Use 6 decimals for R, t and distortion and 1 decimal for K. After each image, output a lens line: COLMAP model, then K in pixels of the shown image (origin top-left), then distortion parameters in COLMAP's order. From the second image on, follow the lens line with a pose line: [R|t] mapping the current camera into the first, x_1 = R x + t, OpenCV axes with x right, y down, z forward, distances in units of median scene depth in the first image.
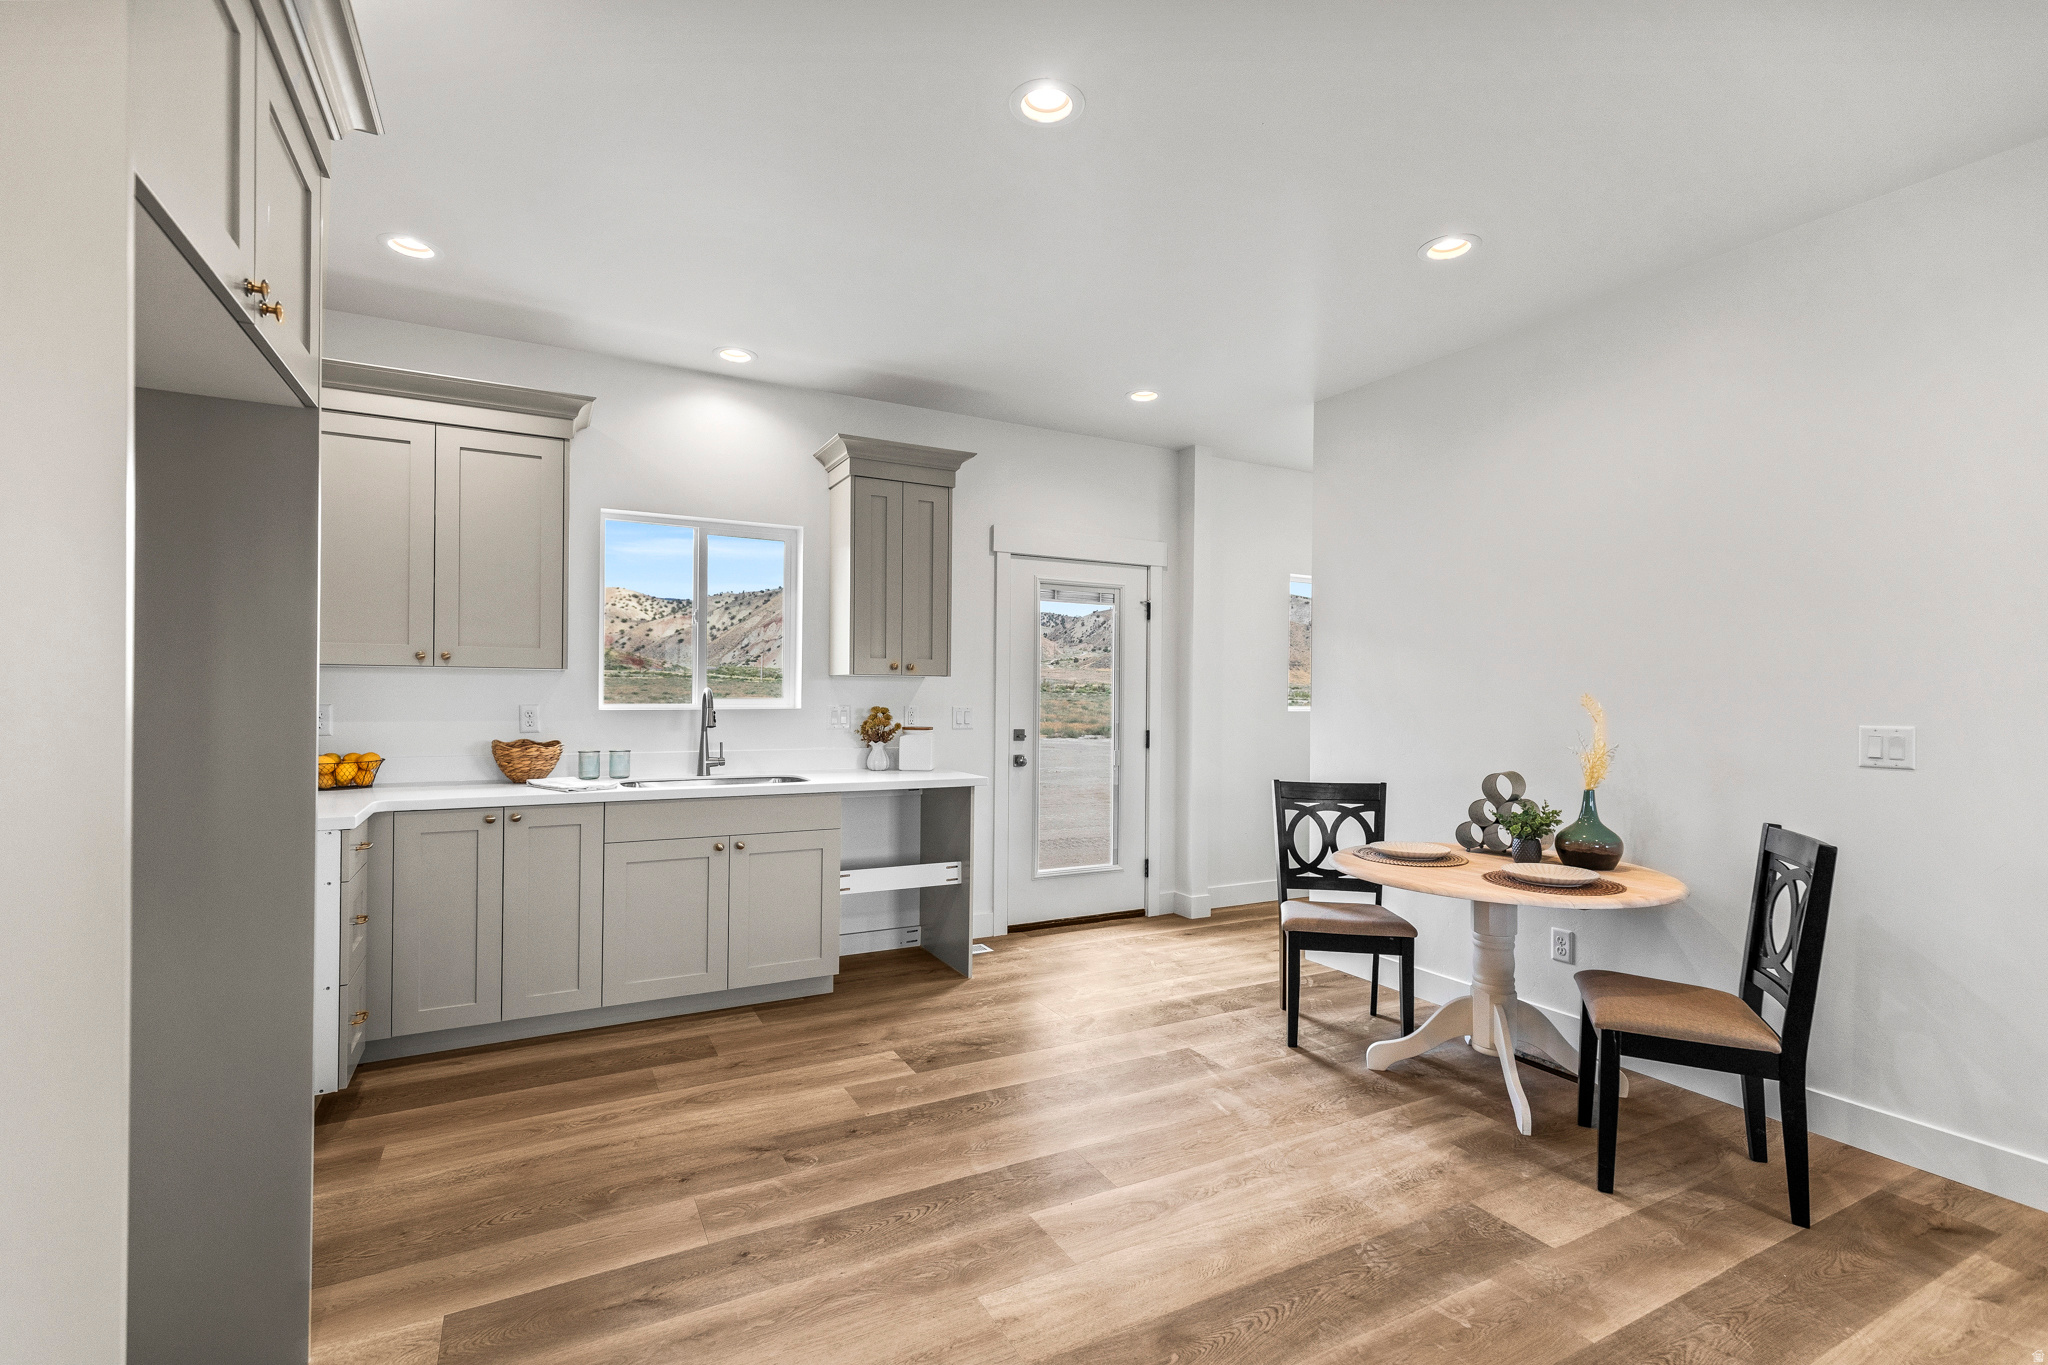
lens RADIAL K [[923.2, 0, 1021.5], [0, 923.2, 697.9], [0, 0, 1]] dist [0.010068, -0.000502]
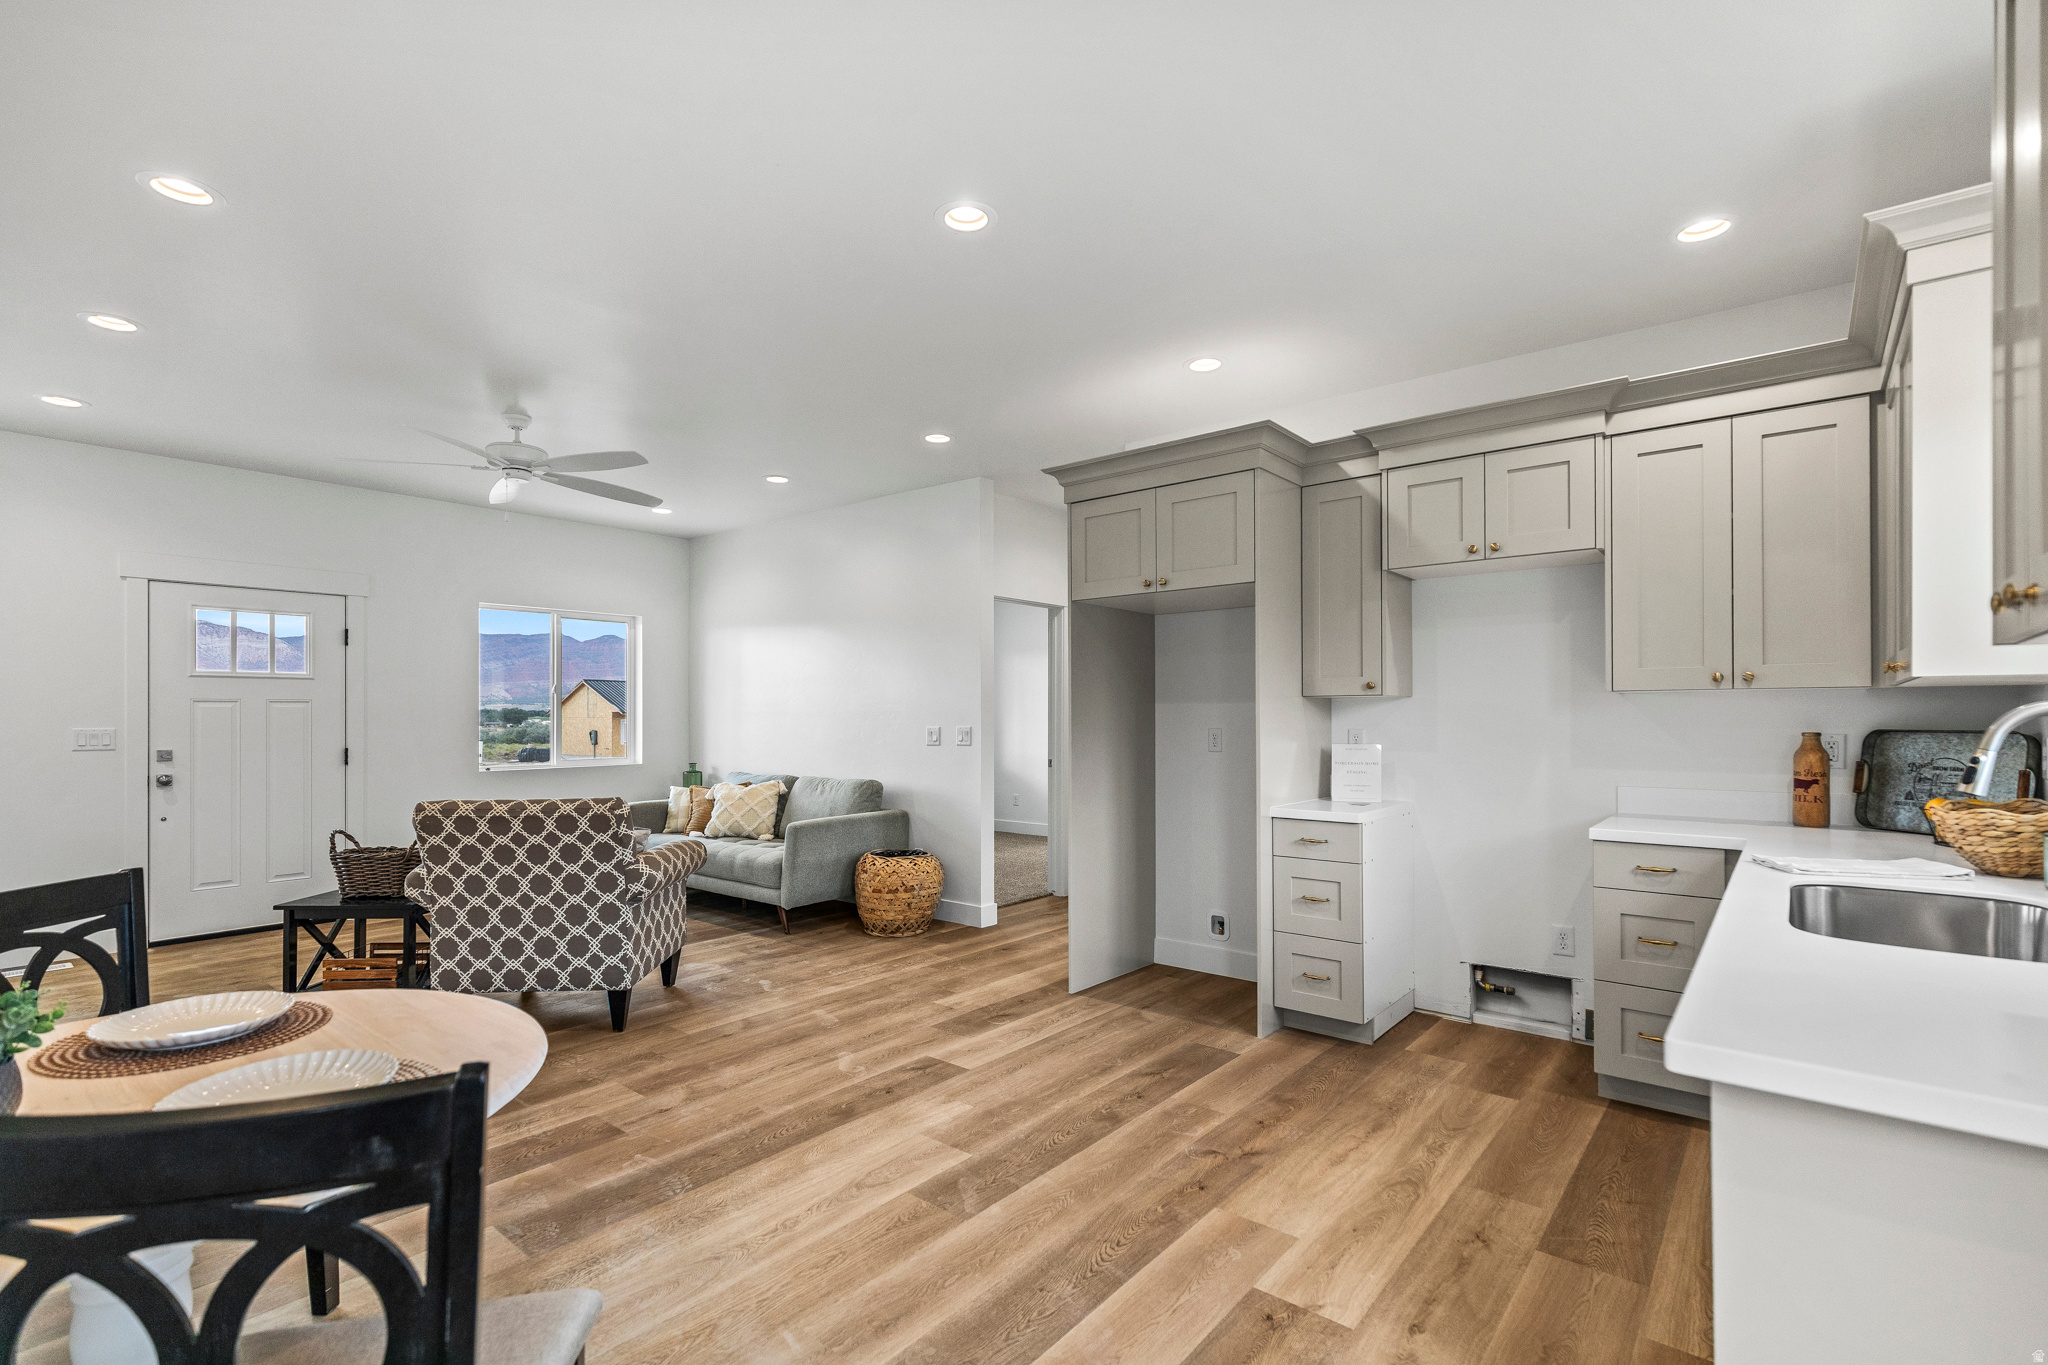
lens RADIAL K [[936.4, 0, 1028.1], [0, 936.4, 710.0], [0, 0, 1]] dist [0.008563, -0.000691]
pose [[-0.923977, -0.011207, -0.382283, 0.243403], [-0.011616, 0.999932, -0.001237, -0.004078], [0.382271, 0.003298, -0.924044, 1.279092]]
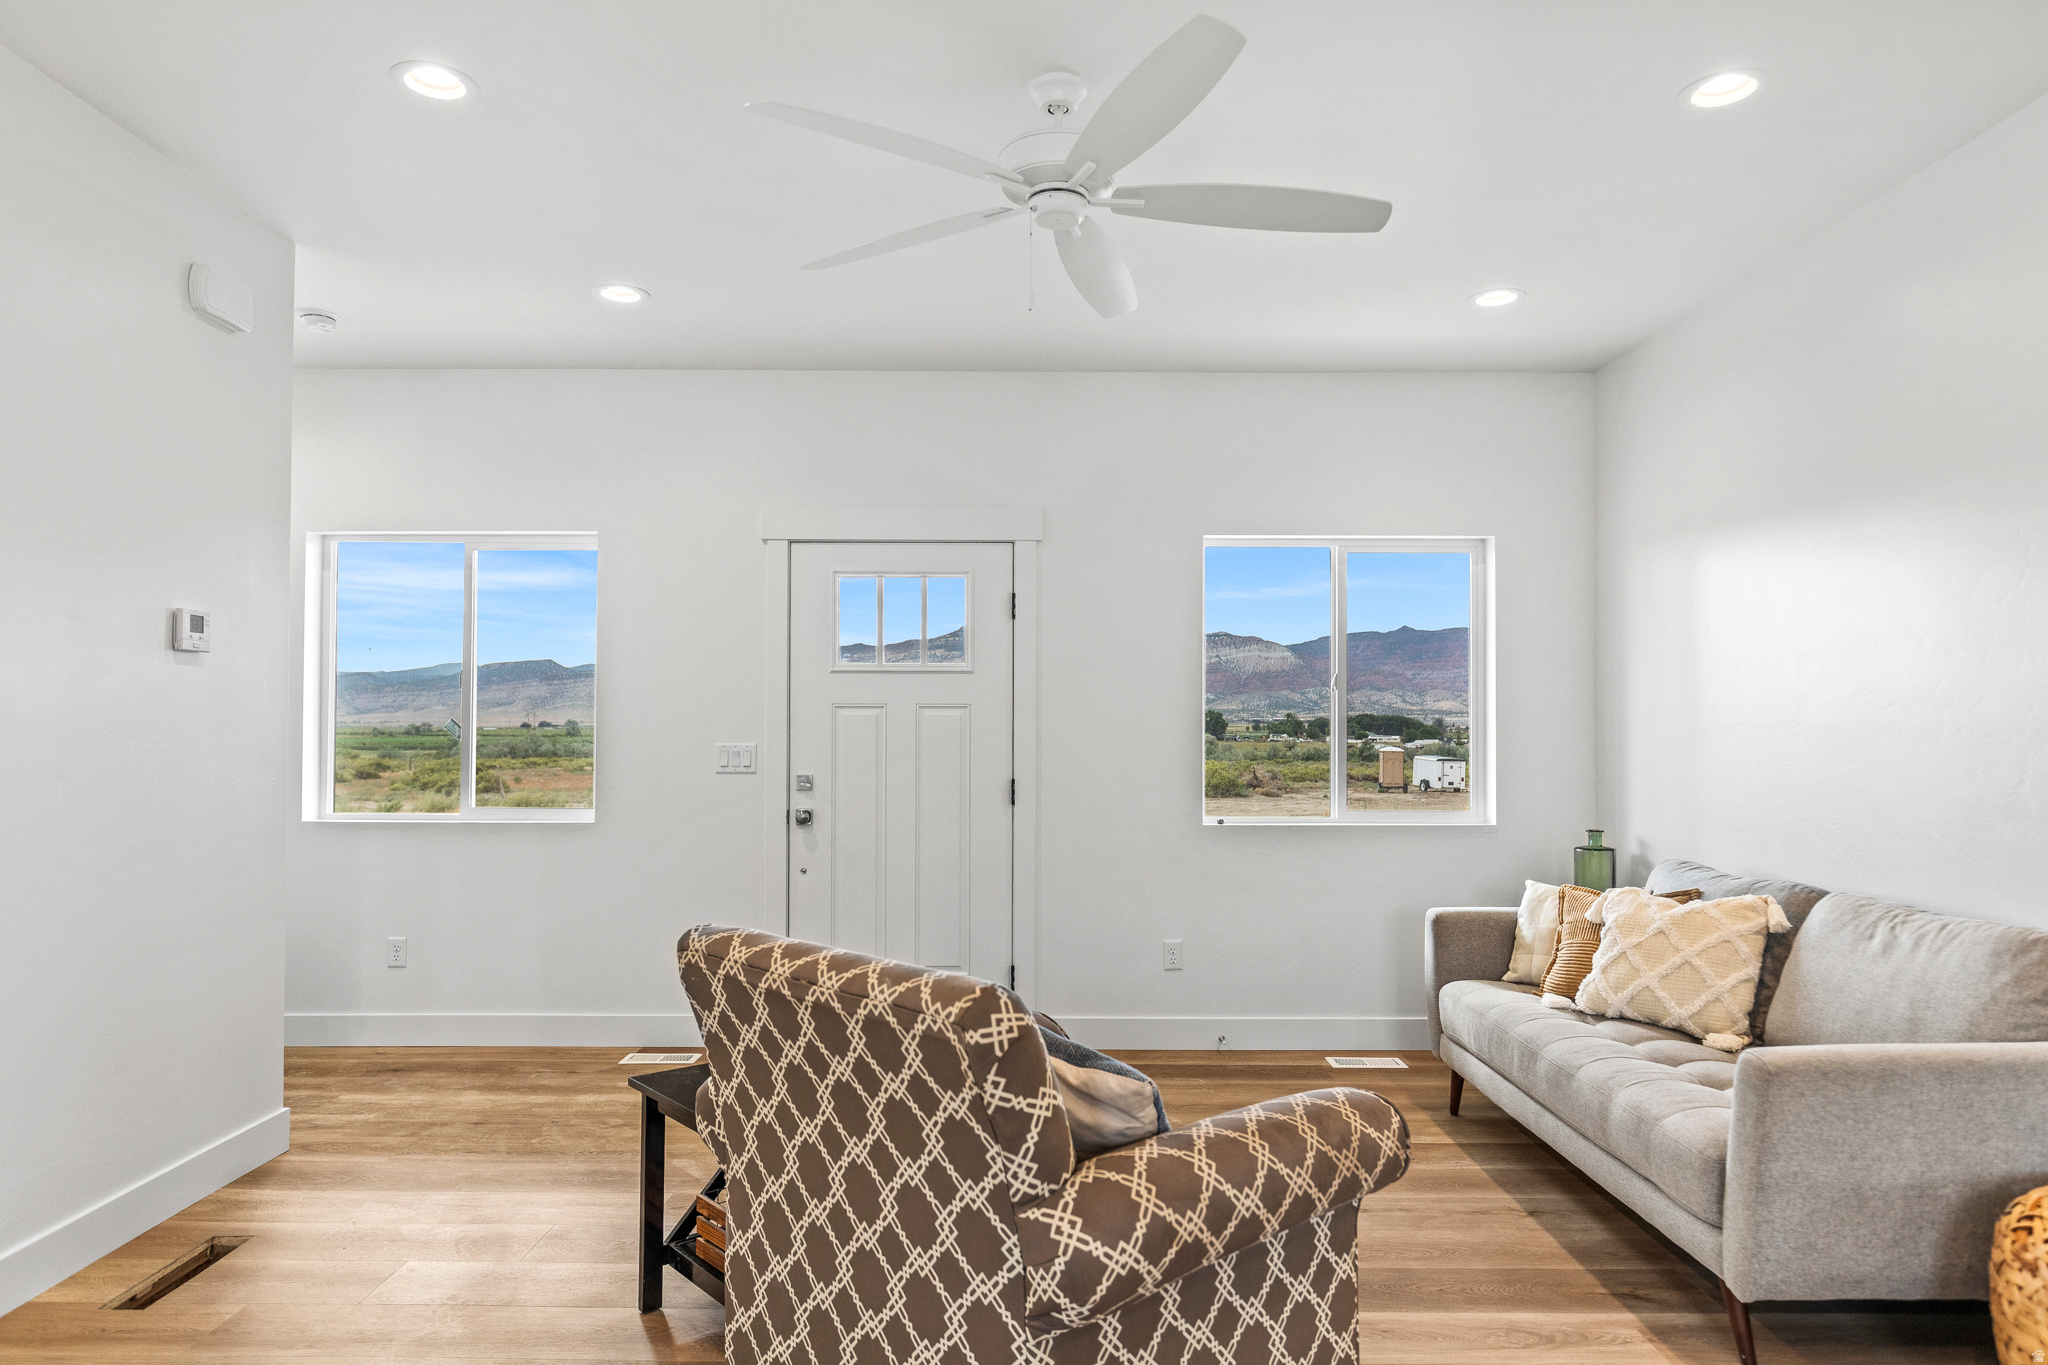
lens RADIAL K [[1249.7, 0, 1021.4], [0, 1249.7, 704.1], [0, 0, 1]] dist [0.004185, -0.002715]
pose [[-0.882786, -0.004421, 0.469754, 0.061566], [-0.008500, 0.999942, -0.006562, -0.000385], [-0.469698, -0.009786, -0.882773, 0.579757]]
